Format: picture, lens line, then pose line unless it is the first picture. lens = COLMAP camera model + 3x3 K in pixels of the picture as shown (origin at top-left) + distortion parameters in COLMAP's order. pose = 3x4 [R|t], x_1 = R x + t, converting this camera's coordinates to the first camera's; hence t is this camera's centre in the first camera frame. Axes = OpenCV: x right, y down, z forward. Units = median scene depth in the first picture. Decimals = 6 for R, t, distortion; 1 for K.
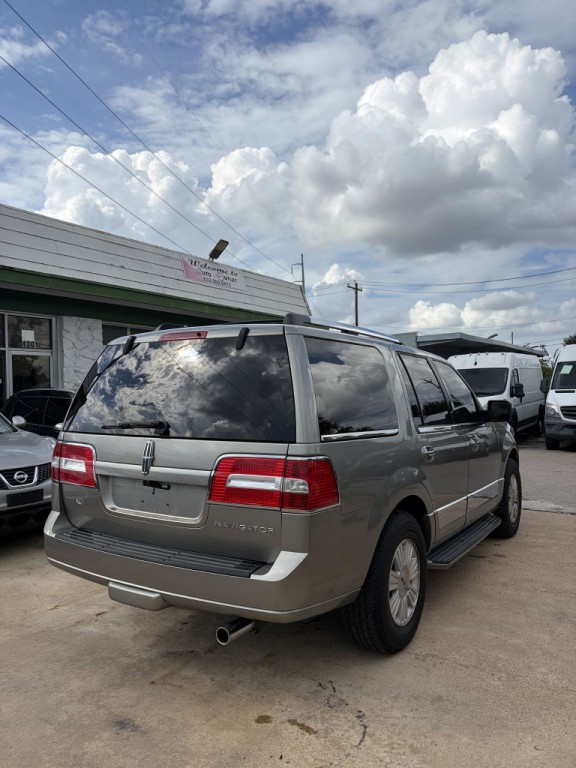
lens RADIAL K [[582.5, 0, 285.0], [0, 582.5, 387.8], [0, 0, 1]] dist [0.045336, -0.051614]
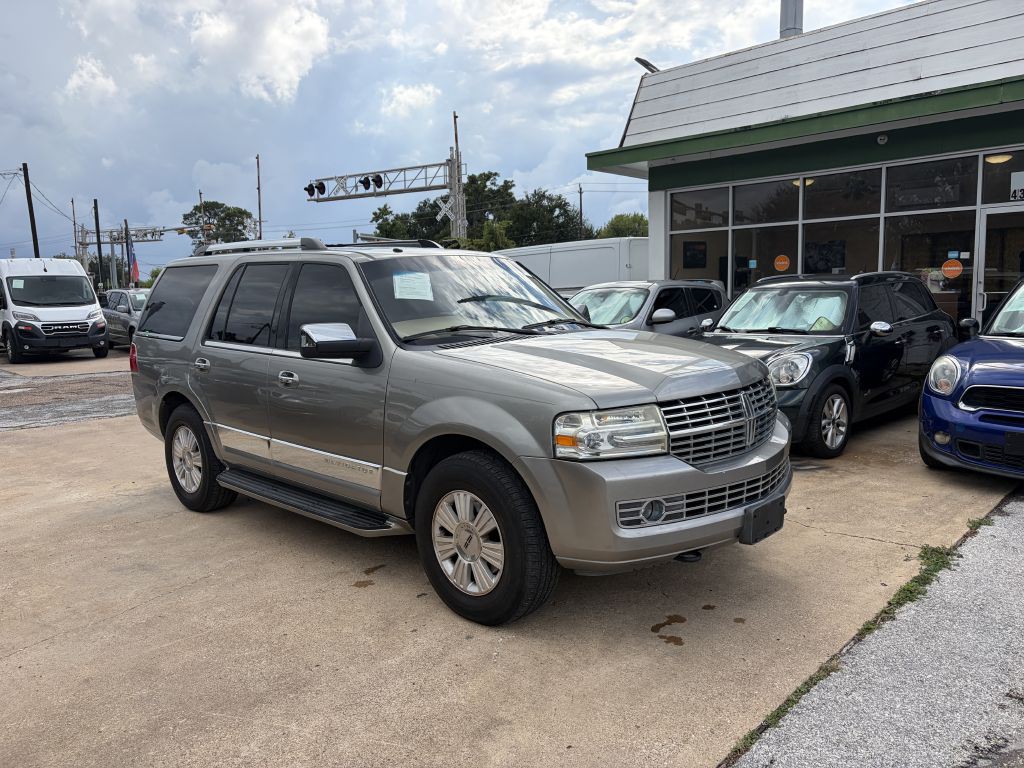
lens RADIAL K [[776.7, 0, 516.5], [0, 776.7, 376.3], [0, 0, 1]] dist [0.045336, -0.051614]
pose [[-0.184282, 0.139391, -0.972939, 1.572025], [0.035338, 0.990192, 0.135169, -0.039709], [0.982238, -0.009472, -0.187400, 1.889540]]
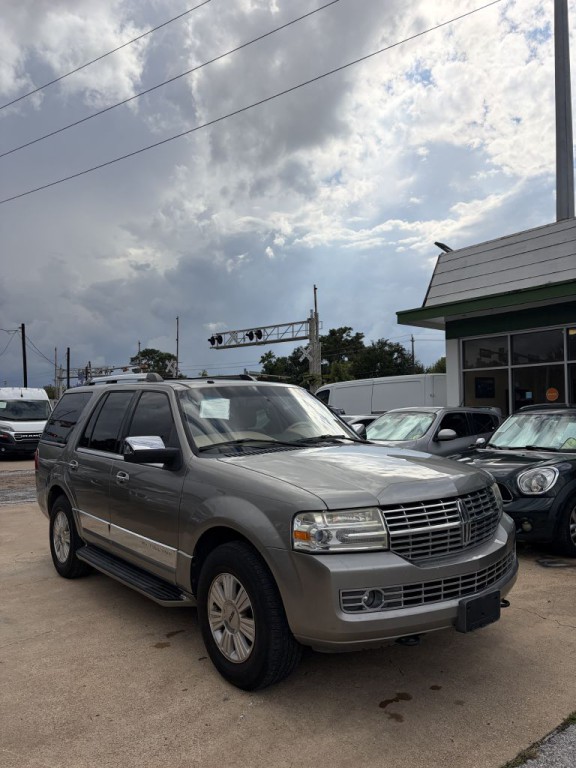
lens RADIAL K [[582.5, 0, 288.5], [0, 582.5, 391.8], [0, 0, 1]] dist [0.045336, -0.051614]
pose [[-0.316571, -0.005336, -0.948554, 1.489771], [0.026948, 0.999530, -0.014616, -0.034252], [0.948186, -0.030189, -0.316278, 2.028157]]
